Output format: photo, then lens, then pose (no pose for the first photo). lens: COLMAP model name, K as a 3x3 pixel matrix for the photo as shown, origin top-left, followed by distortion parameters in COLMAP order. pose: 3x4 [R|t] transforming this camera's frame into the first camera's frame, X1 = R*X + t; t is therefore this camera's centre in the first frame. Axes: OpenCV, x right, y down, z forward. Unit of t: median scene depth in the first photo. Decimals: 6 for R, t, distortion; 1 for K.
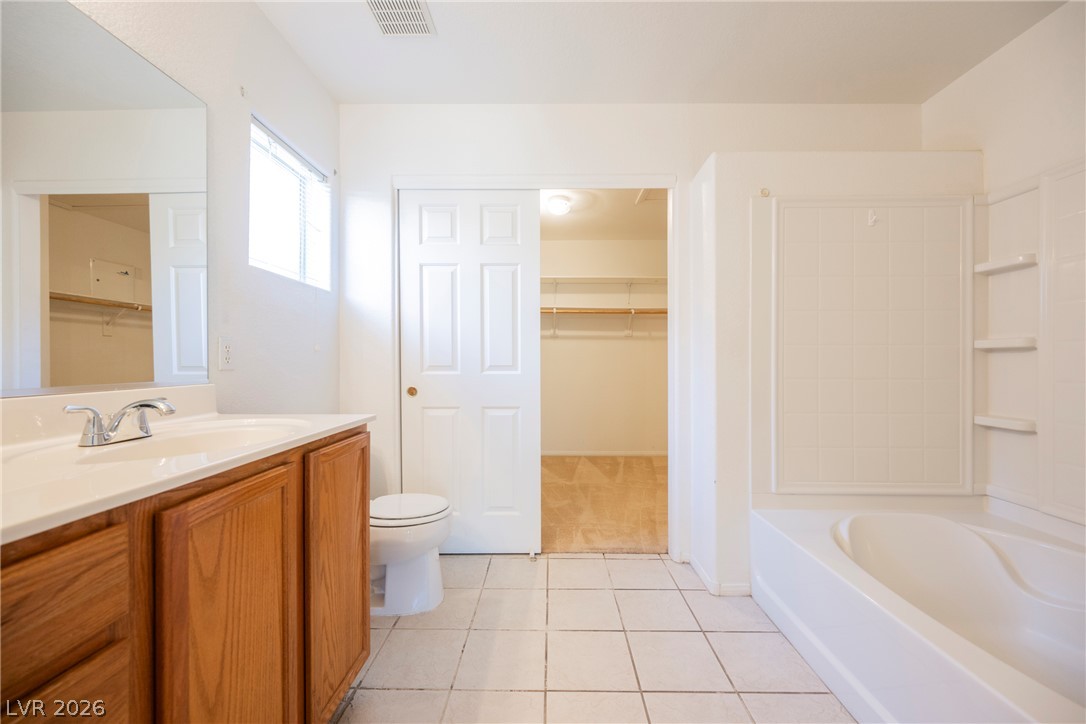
lens RADIAL K [[422.3, 0, 545.5], [0, 422.3, 361.2], [0, 0, 1]] dist [0.000319, 0.000141]
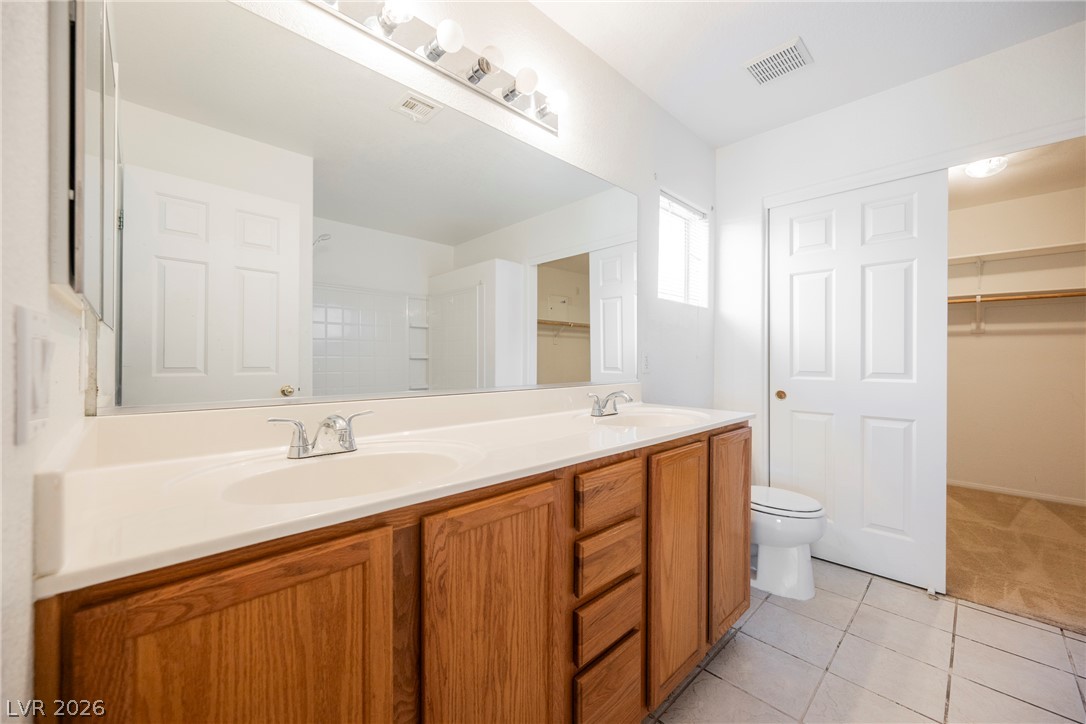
lens RADIAL K [[422.3, 0, 545.5], [0, 422.3, 361.2], [0, 0, 1]] dist [0.000319, 0.000141]
pose [[0.707094, 0.008455, -0.707069, 0.017916], [-0.004622, 0.999962, 0.007335, -0.018804], [0.707104, -0.001918, 0.707107, -0.177991]]
